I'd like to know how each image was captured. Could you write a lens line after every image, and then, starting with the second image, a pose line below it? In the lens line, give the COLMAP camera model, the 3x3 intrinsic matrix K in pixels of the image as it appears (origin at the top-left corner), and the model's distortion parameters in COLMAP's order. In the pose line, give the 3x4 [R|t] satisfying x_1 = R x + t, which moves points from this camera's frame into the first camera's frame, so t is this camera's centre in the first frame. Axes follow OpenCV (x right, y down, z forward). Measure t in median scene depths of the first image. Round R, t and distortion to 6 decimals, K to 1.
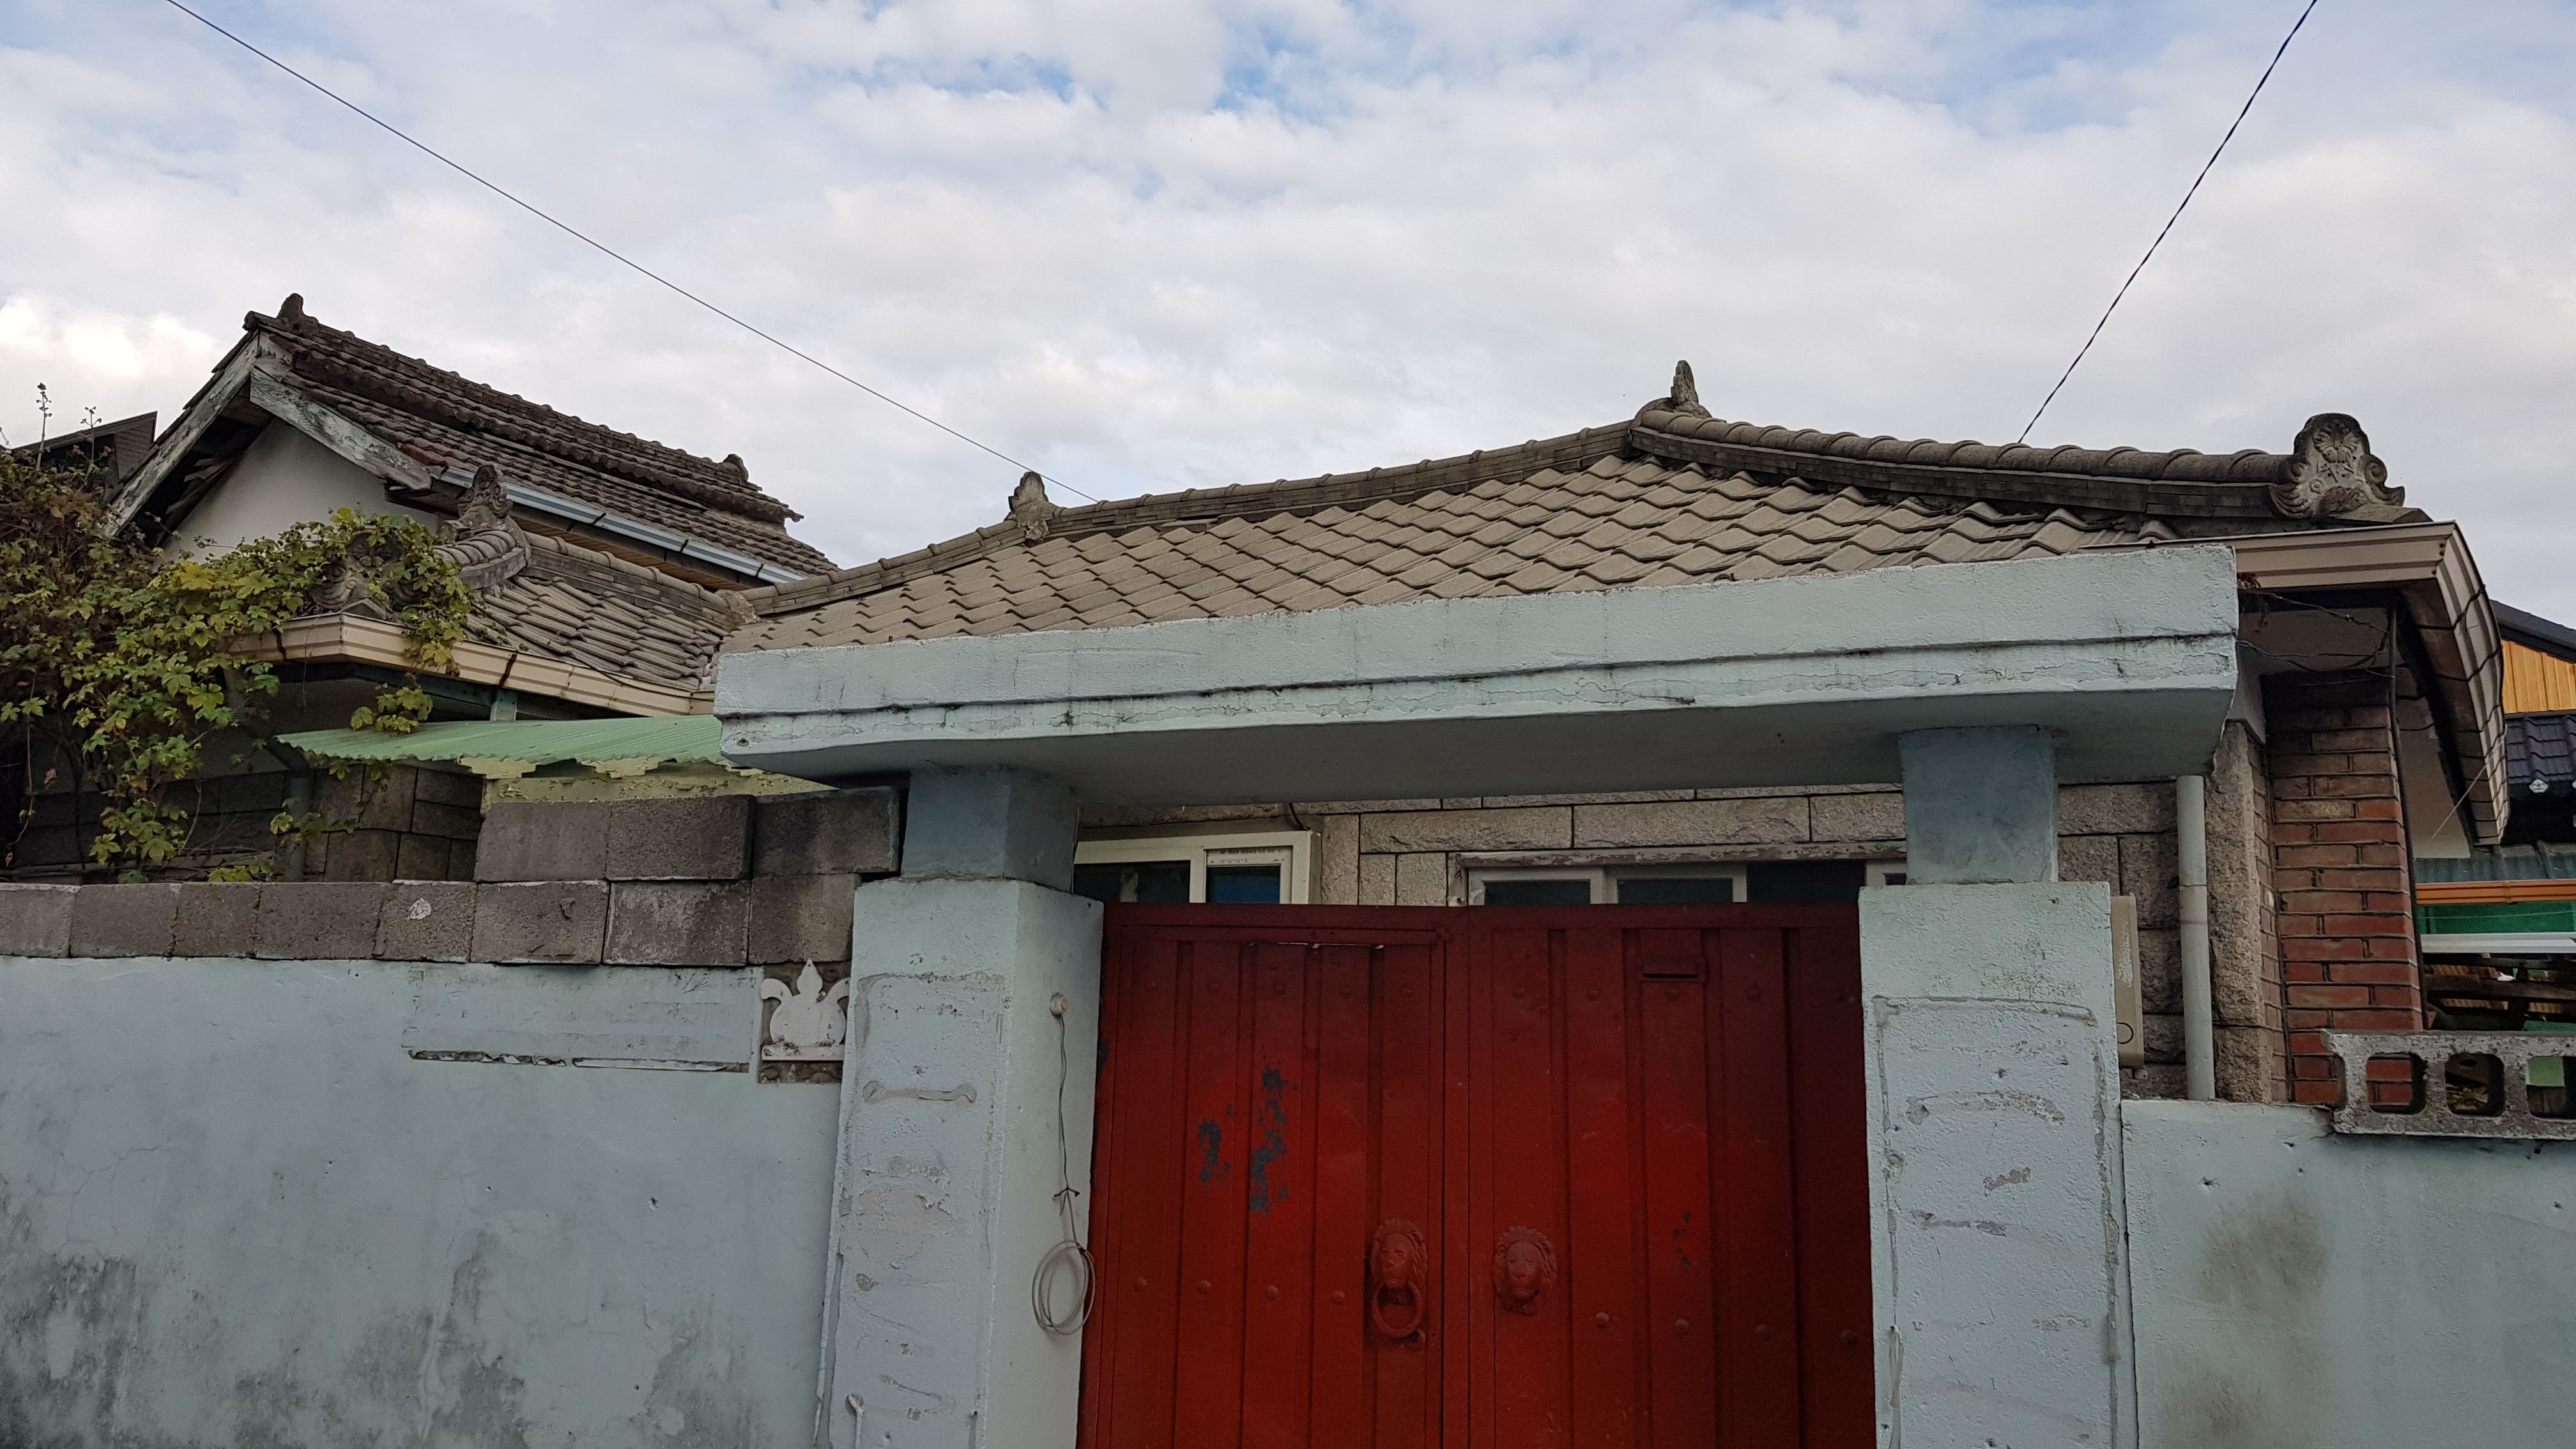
lens RADIAL K [[2032.0, 0, 1288.0], [0, 2032.0, 724.5], [0, 0, 1]] dist [0.132352, -0.366244]
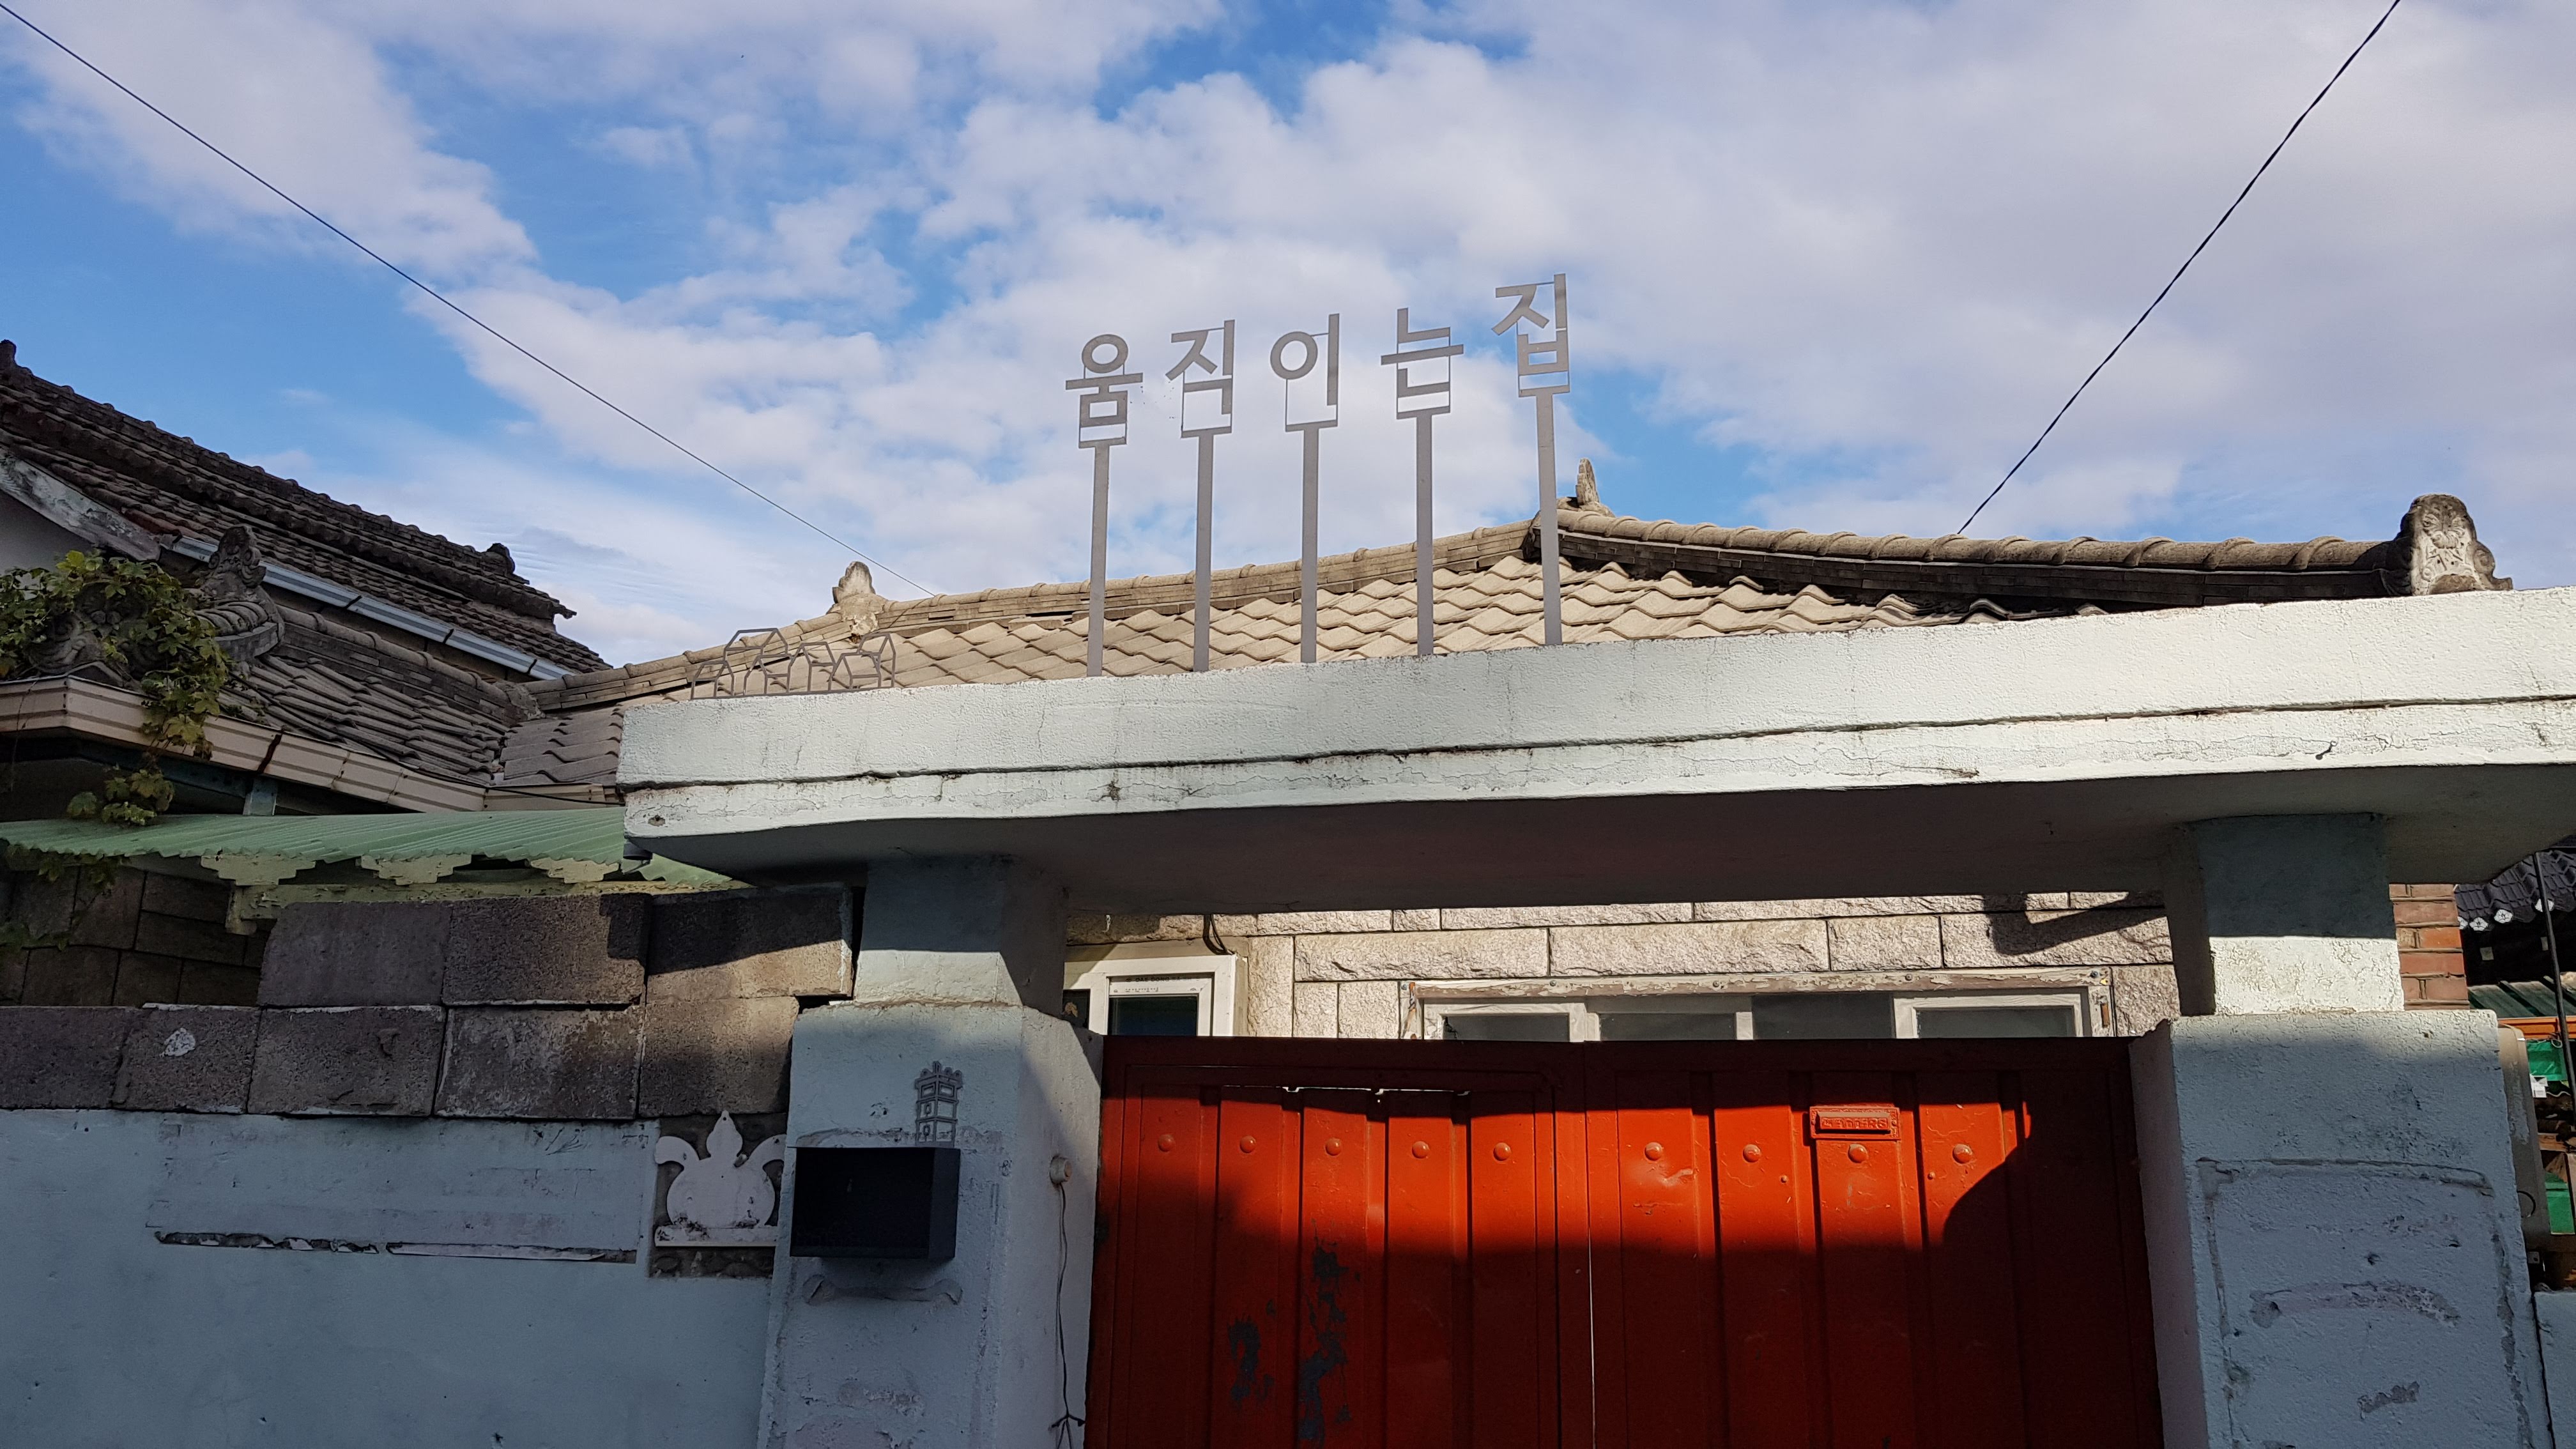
lens RADIAL K [[2165.0, 0, 1382.7], [0, 2165.0, 672.9], [0, 0, 1]] dist [0.076314, -0.157546]
pose [[0.992230, 0.023196, 0.122237, -0.054078], [-0.013190, 0.996542, -0.082040, 0.009251], [-0.123717, 0.079790, 0.989104, 0.089811]]
